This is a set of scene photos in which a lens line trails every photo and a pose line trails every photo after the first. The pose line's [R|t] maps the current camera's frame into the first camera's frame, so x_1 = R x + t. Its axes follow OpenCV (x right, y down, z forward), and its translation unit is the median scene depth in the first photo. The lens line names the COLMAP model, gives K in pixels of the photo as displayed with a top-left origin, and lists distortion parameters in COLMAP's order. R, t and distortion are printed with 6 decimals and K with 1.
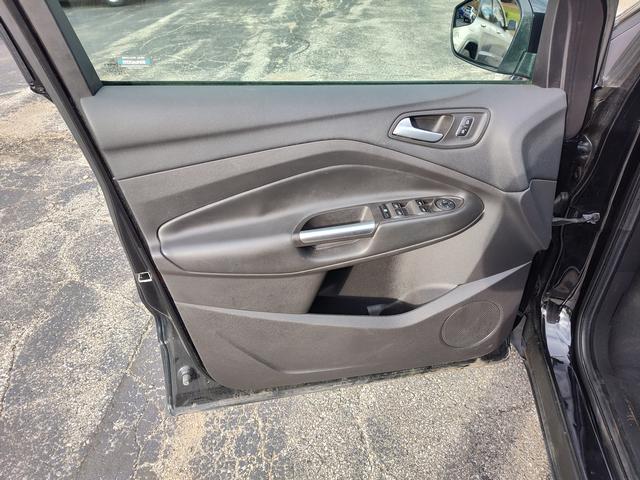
lens RADIAL K [[437.3, 0, 317.4], [0, 437.3, 239.1], [0, 0, 1]] dist [0.061120, -0.063199]
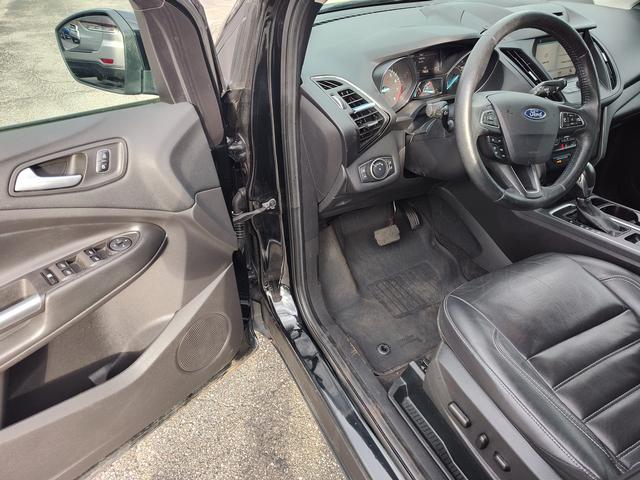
lens RADIAL K [[437.3, 0, 317.4], [0, 437.3, 239.1], [0, 0, 1]] dist [0.061120, -0.063199]
pose [[0.797666, -0.340511, 0.497777, 0.161833], [0.338897, 0.935801, 0.097079, -0.038523], [-0.498877, 0.091258, 0.861855, -0.000163]]
